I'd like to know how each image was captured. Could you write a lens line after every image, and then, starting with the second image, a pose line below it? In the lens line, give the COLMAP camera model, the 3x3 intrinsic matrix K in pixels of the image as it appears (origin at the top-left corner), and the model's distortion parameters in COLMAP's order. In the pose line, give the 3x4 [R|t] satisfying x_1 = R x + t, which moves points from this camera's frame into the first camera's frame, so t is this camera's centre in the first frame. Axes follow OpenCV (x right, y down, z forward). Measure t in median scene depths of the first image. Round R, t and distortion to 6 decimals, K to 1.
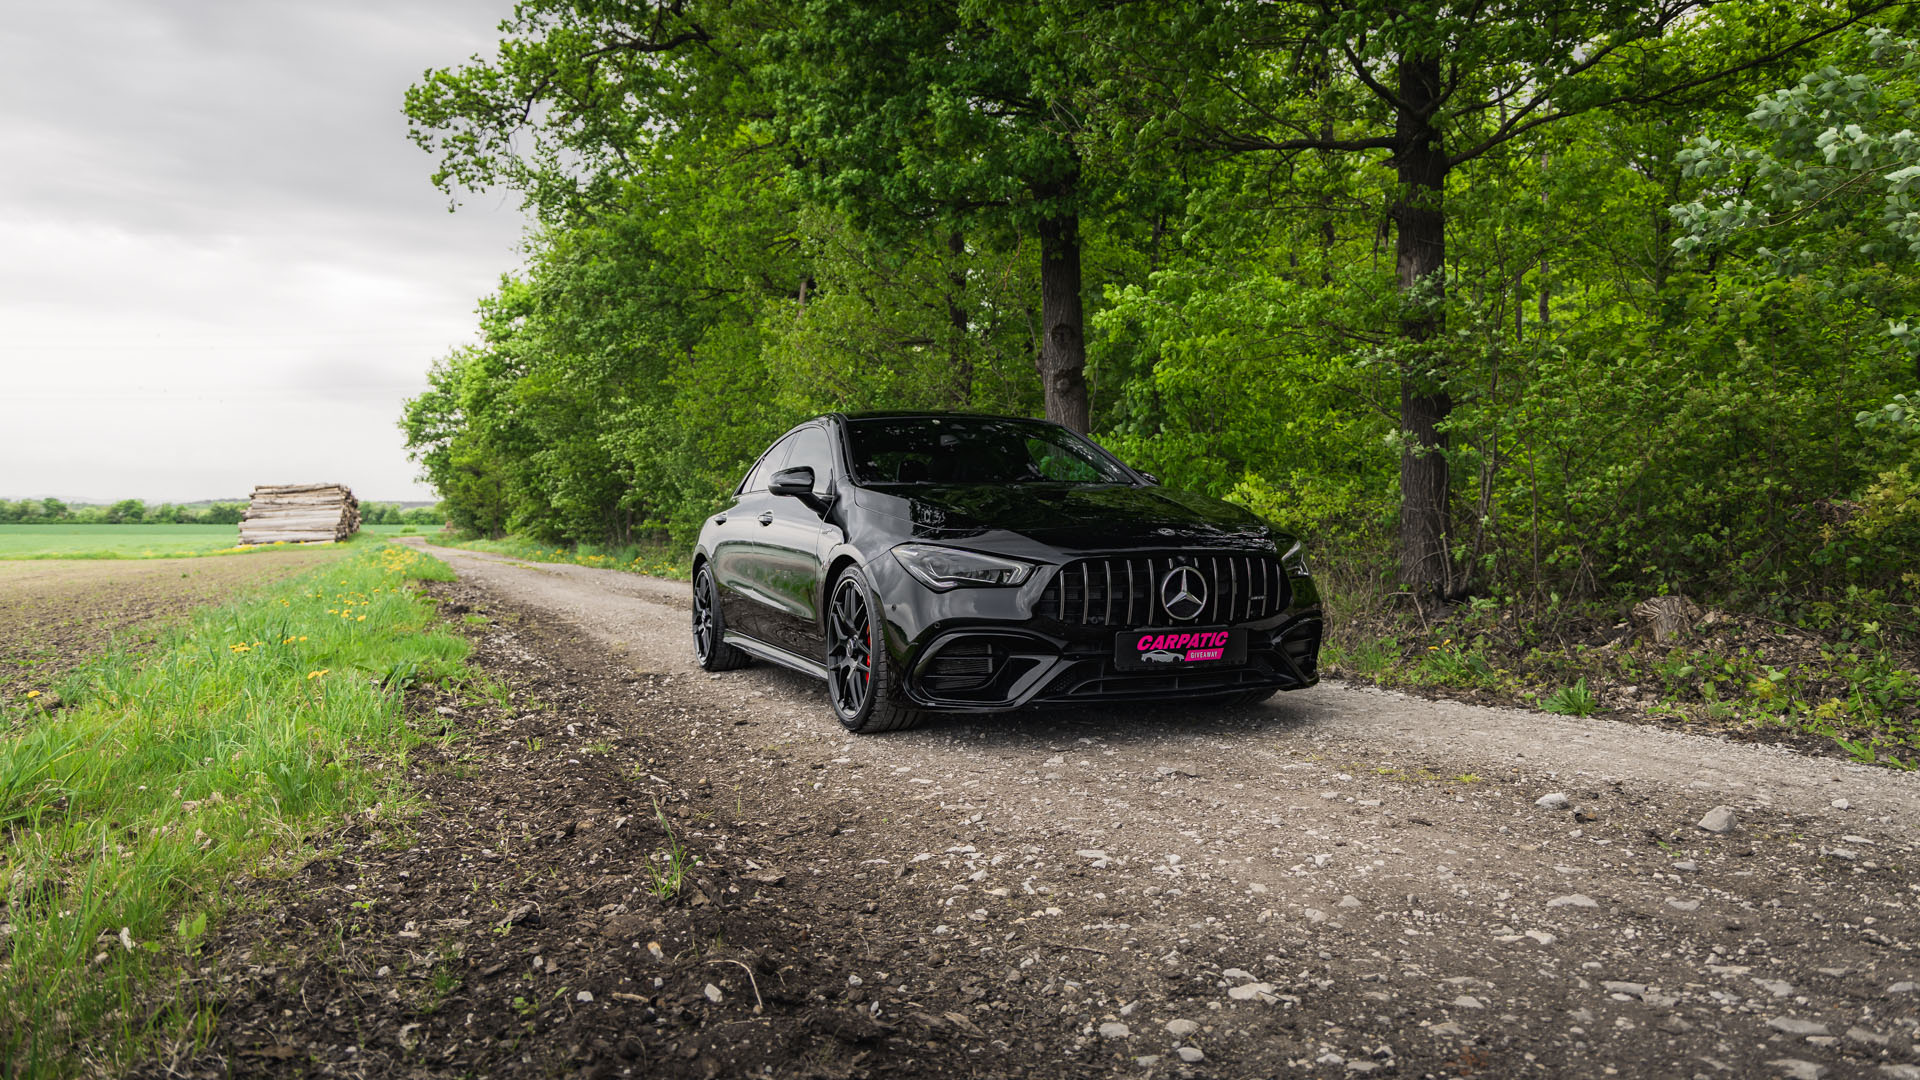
lens RADIAL K [[1265.3, 0, 960.0], [0, 1265.3, 540.0], [0, 0, 1]] dist [-0.001320, -0.000135]
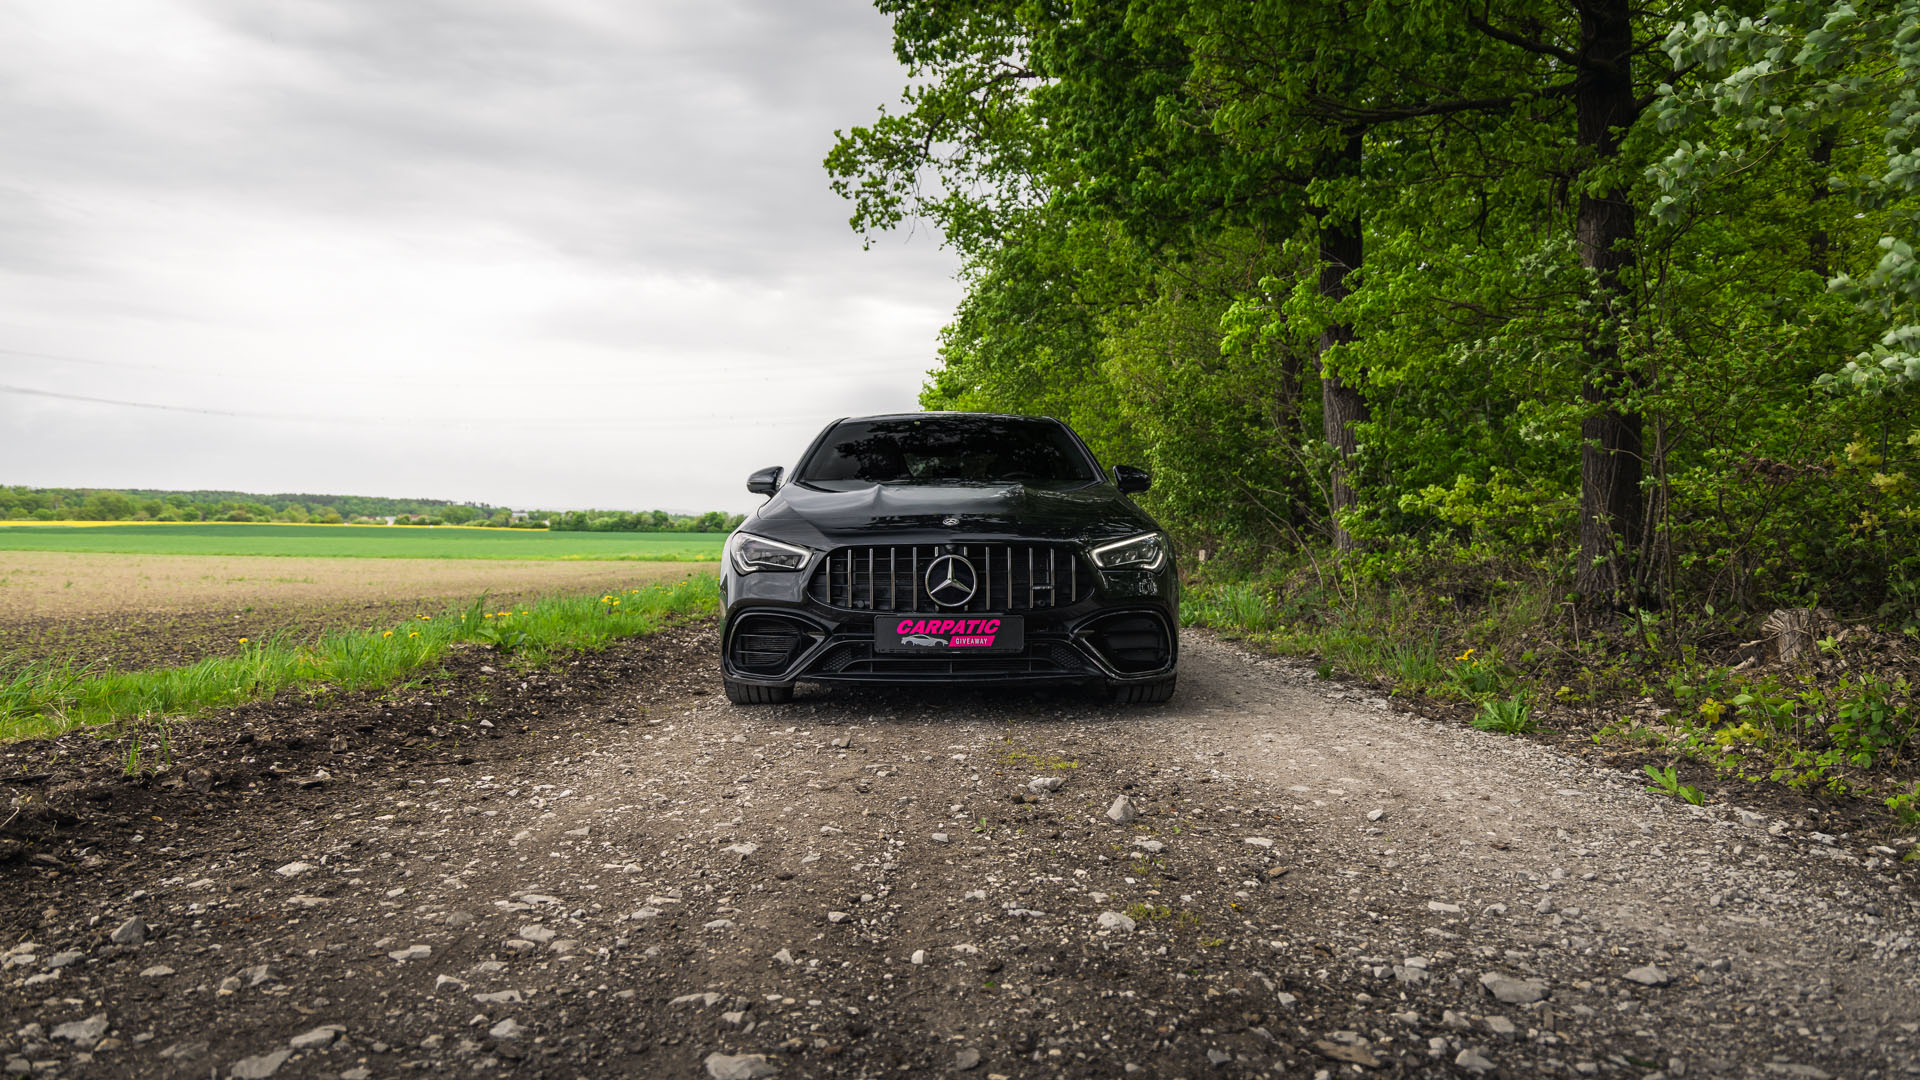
lens RADIAL K [[1265.3, 0, 960.0], [0, 1265.3, 540.0], [0, 0, 1]] dist [-0.001320, -0.000135]
pose [[0.919948, 0.004702, -0.392013, 0.338123], [-0.007980, 0.999945, -0.006733, 0.008944], [0.391960, 0.009322, 0.919935, 0.029066]]
